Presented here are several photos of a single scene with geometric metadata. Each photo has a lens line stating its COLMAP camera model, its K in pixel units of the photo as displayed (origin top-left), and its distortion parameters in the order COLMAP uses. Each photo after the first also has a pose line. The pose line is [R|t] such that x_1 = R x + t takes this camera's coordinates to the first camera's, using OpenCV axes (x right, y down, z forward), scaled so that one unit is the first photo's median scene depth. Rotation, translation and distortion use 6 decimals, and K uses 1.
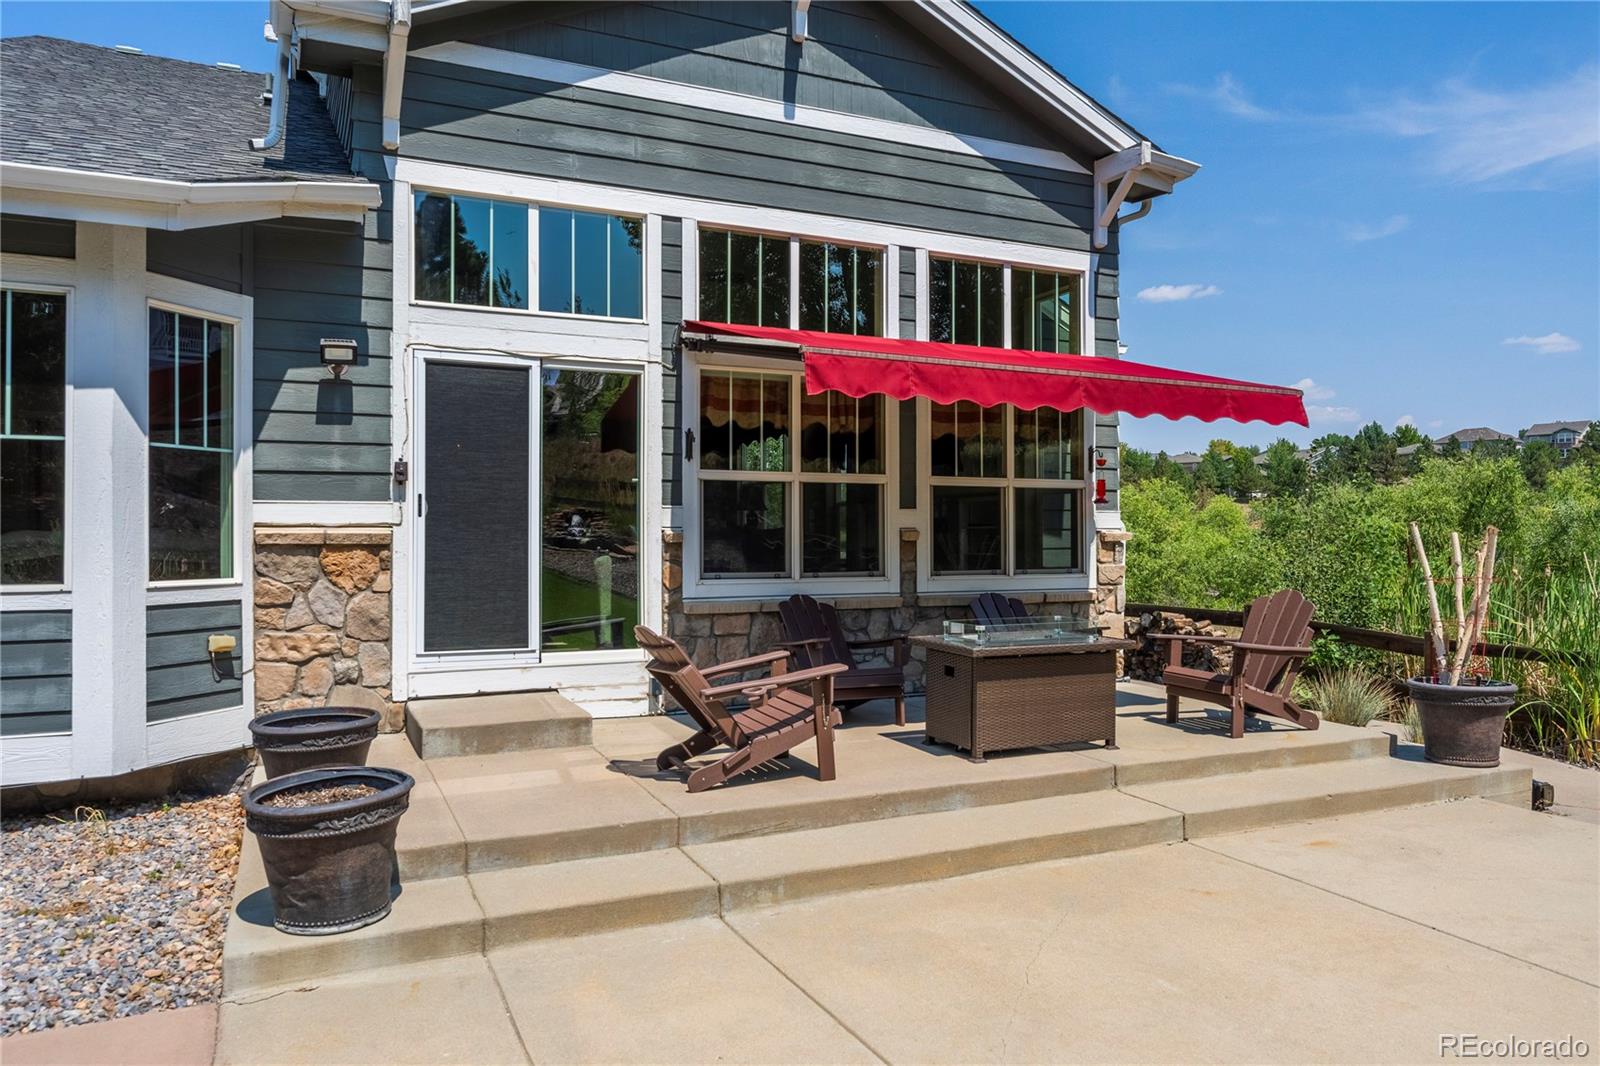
lens RADIAL K [[1083.1, 0, 799.6], [0, 1083.1, 530.8], [0, 0, 1]] dist [0.006152, 0.001628]
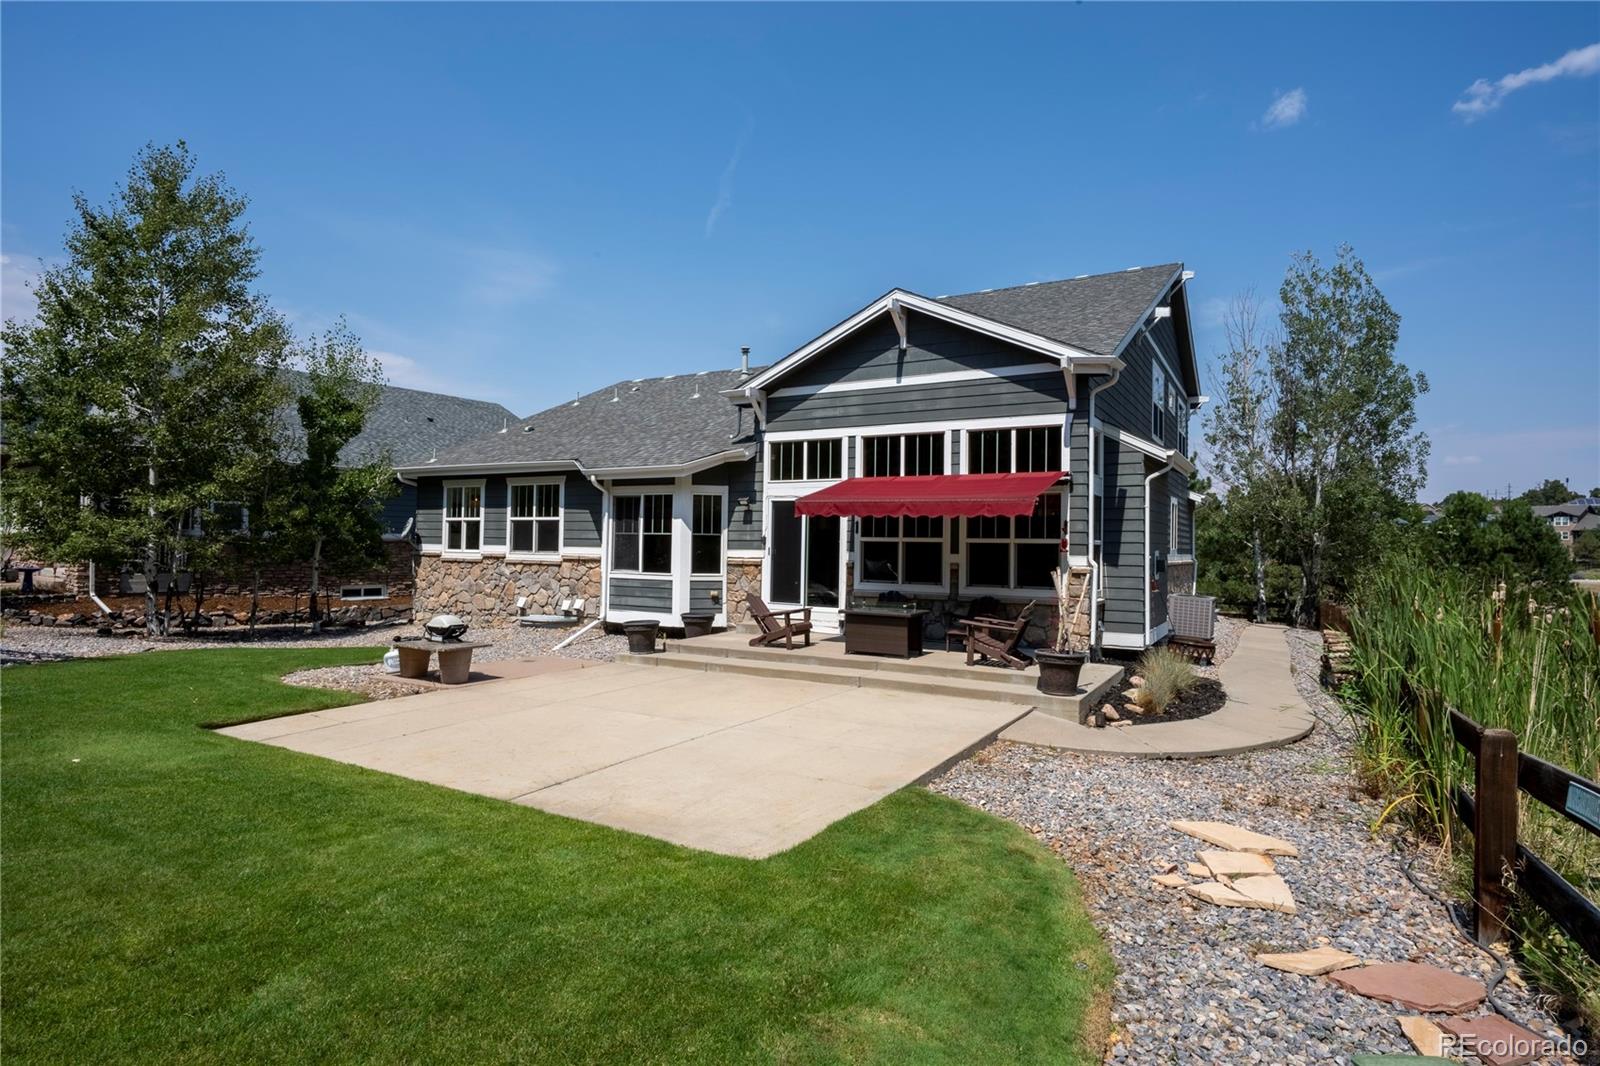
lens RADIAL K [[833.6, 0, 807.1], [0, 833.6, 530.1], [0, 0, 1]] dist [0.012031, 0.001324]
pose [[0.577927, -0.005167, -0.816072, 1.414175], [-0.008534, 0.999887, -0.012375, -0.049599], [0.816044, 0.014116, 0.577817, -0.191994]]
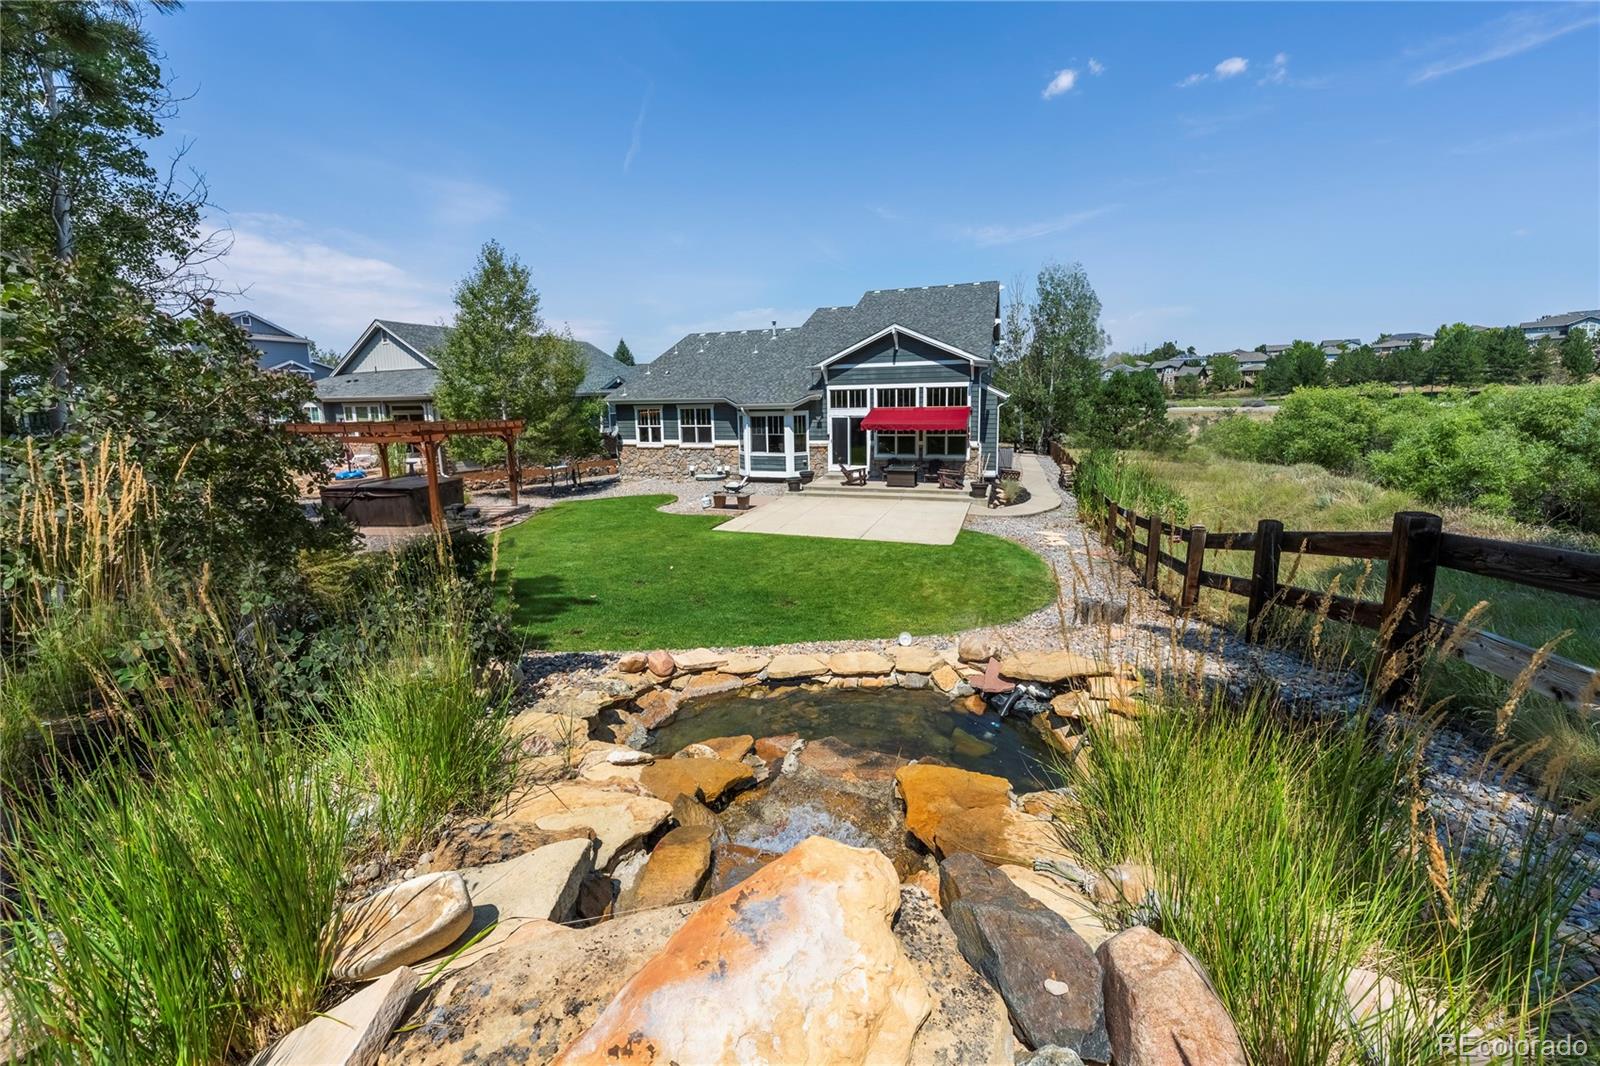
lens RADIAL K [[574.9, 0, 813.3], [0, 574.9, 488.0], [0, 0, 1]] dist [0.000892, -0.000010]
pose [[0.716207, 0.094247, -0.691495, 1.776654], [0.026297, 0.986491, 0.161690, -0.276187], [0.697392, -0.133988, 0.704054, -1.363234]]
